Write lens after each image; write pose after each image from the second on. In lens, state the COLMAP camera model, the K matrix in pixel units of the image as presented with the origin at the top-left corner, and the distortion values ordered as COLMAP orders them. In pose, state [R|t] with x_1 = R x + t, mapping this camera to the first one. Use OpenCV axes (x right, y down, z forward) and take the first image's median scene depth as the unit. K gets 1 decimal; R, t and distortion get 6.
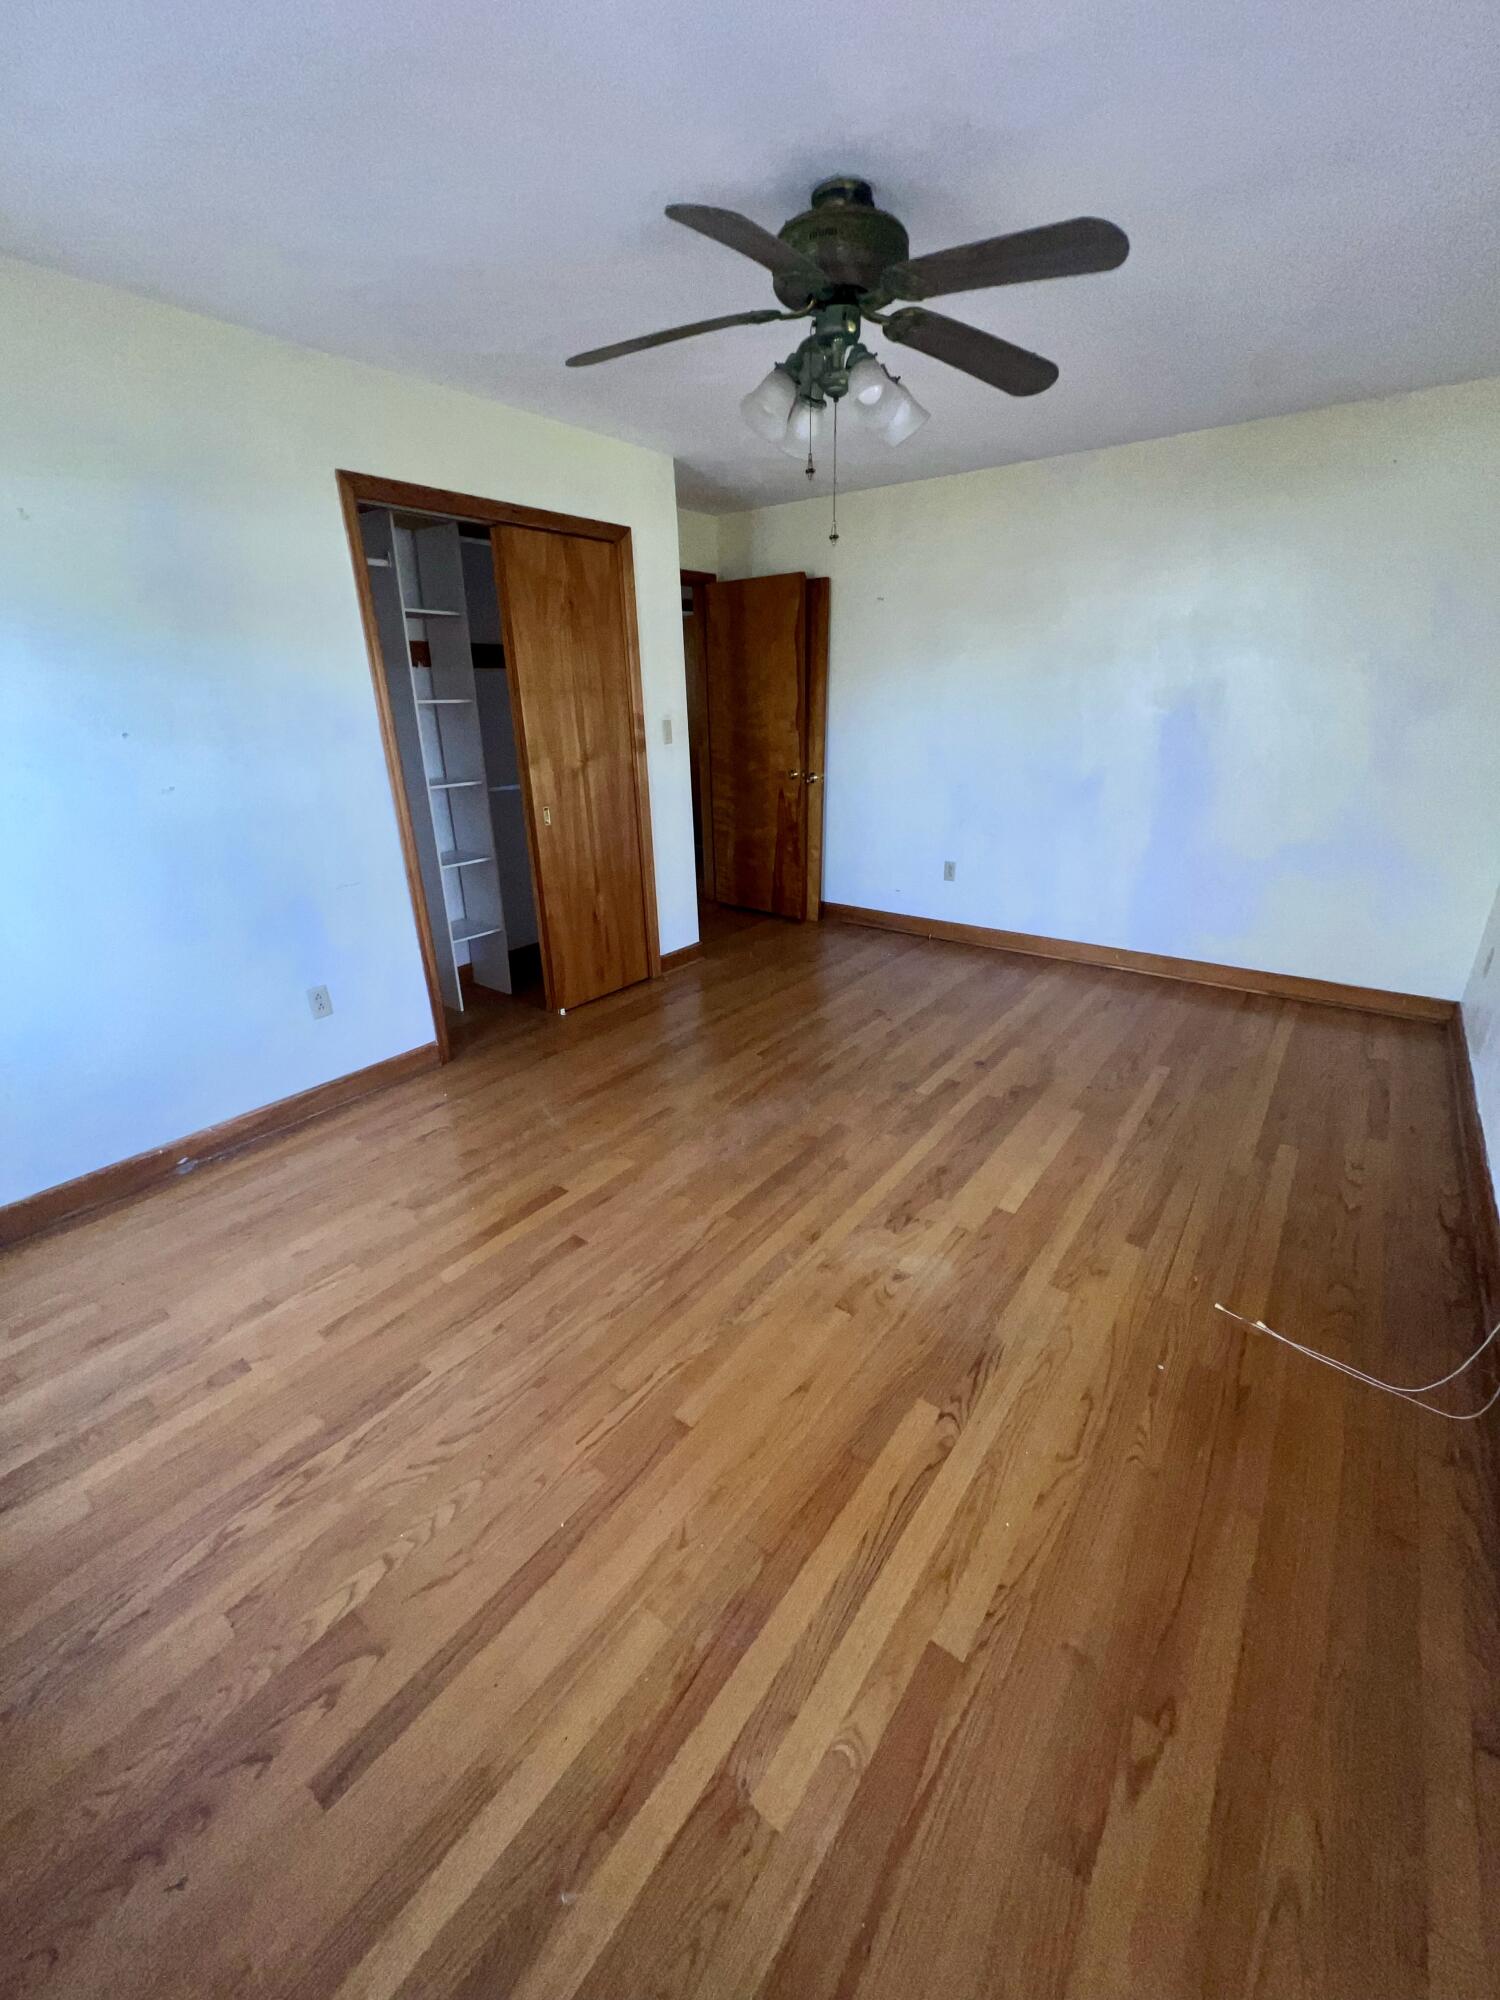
lens RADIAL K [[801.0, 0, 750.0], [0, 801.0, 1000.0], [0, 0, 1]] dist [-0.012400, 0.000062]
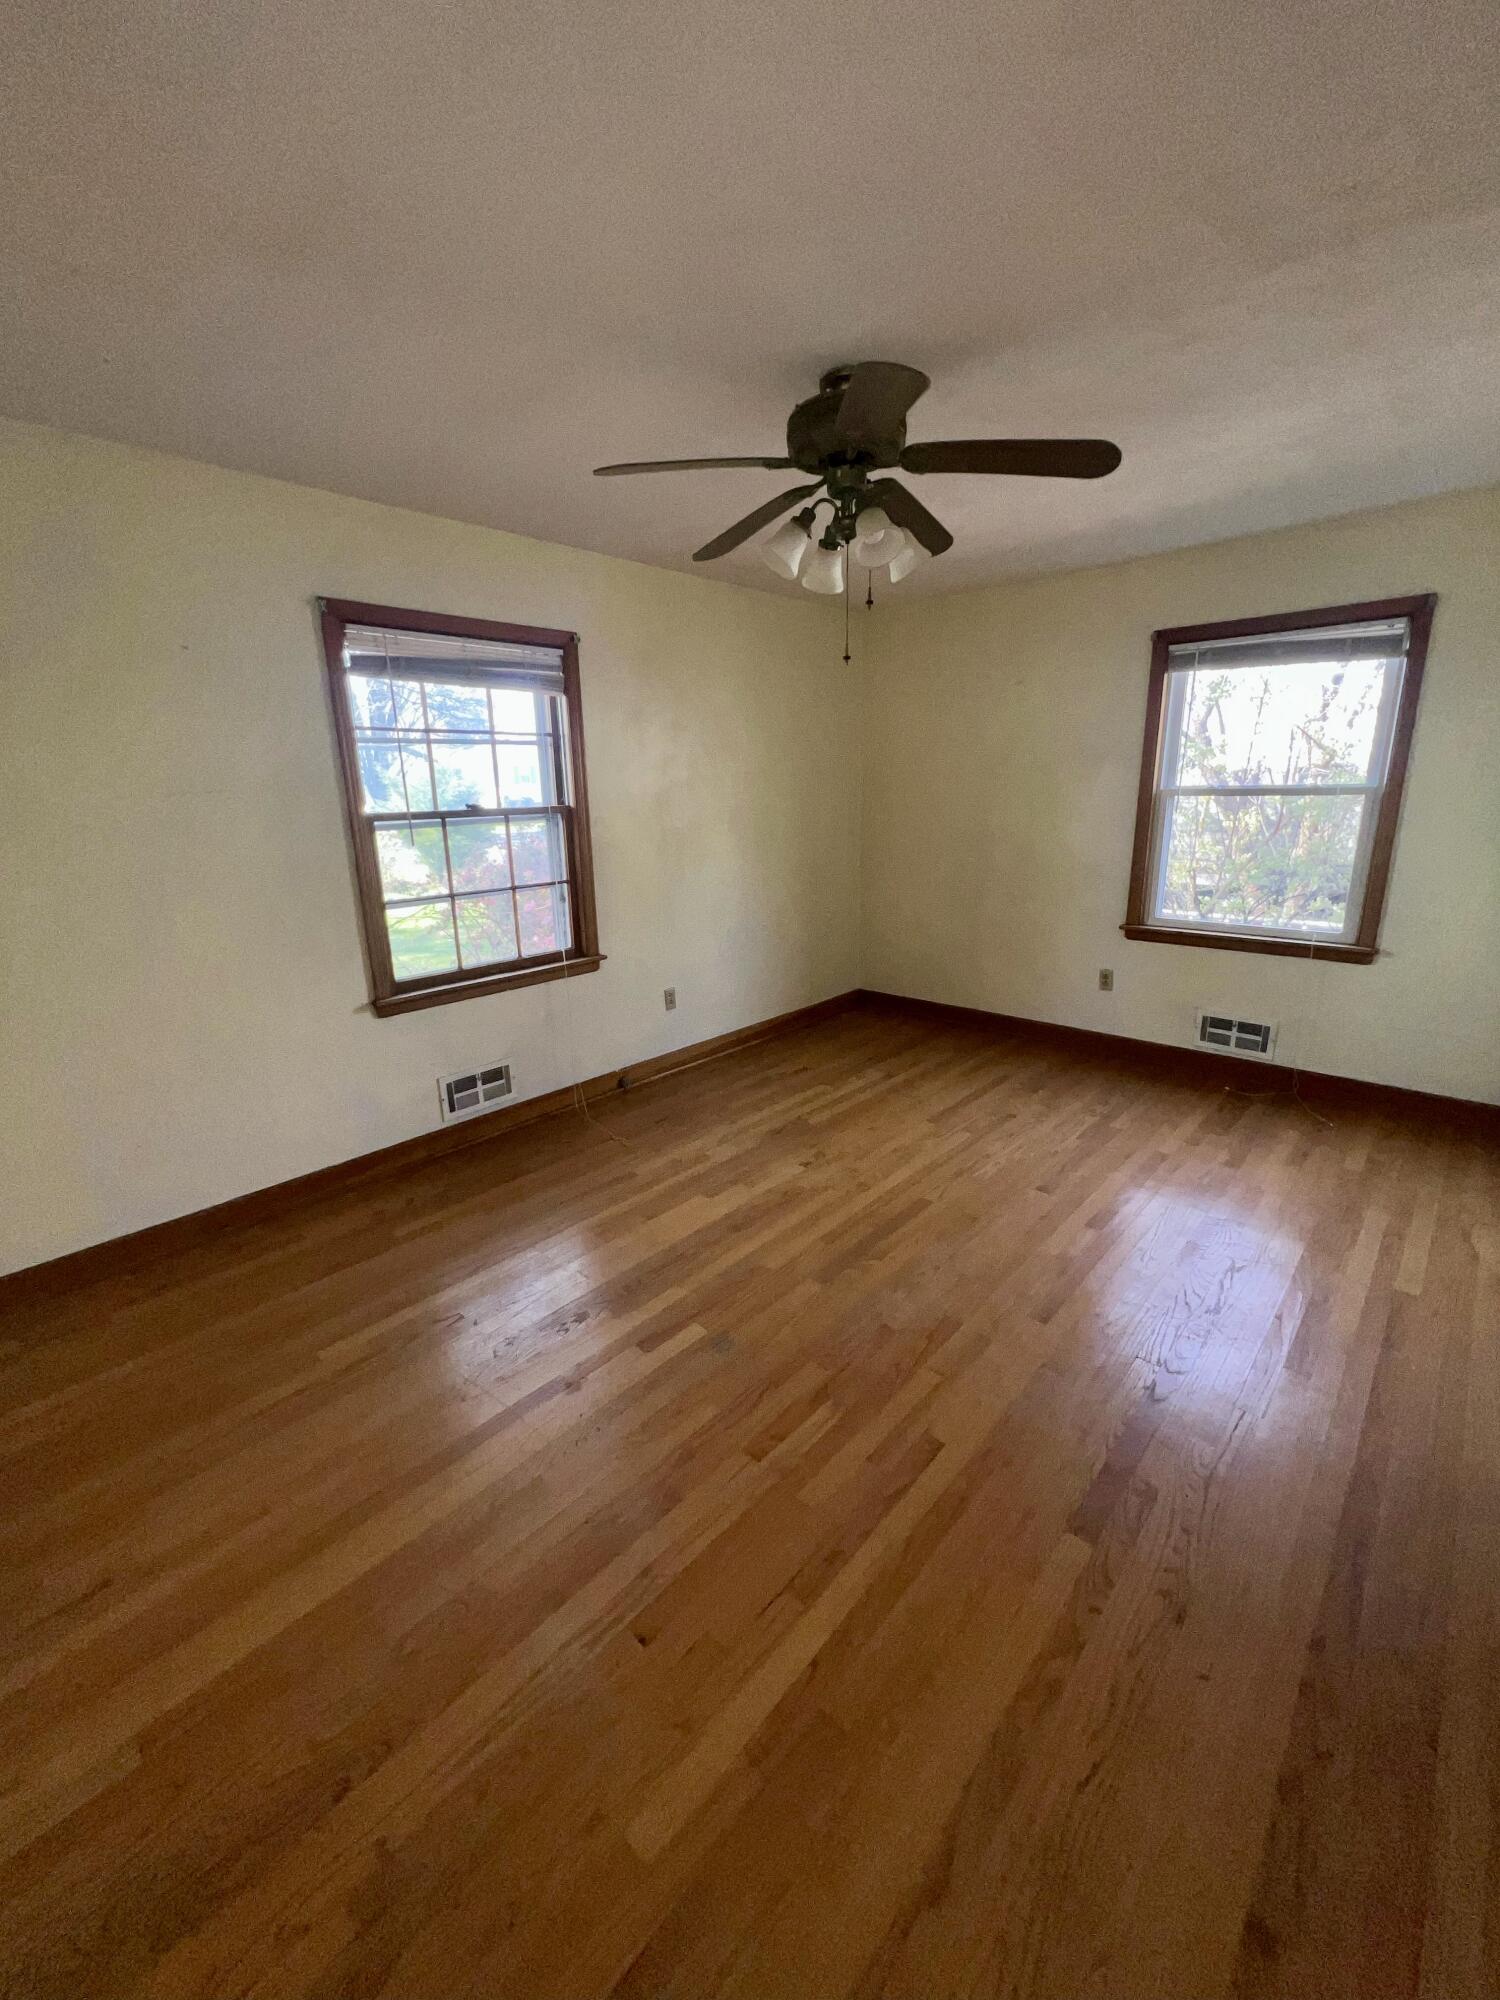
lens RADIAL K [[801.0, 0, 750.0], [0, 801.0, 1000.0], [0, 0, 1]] dist [-0.012400, 0.000062]
pose [[-0.994189, 0.009776, 0.107206, 0.116836], [0.071816, 0.802106, 0.592847, -0.752115], [-0.080195, 0.597101, -0.798147, 1.883946]]
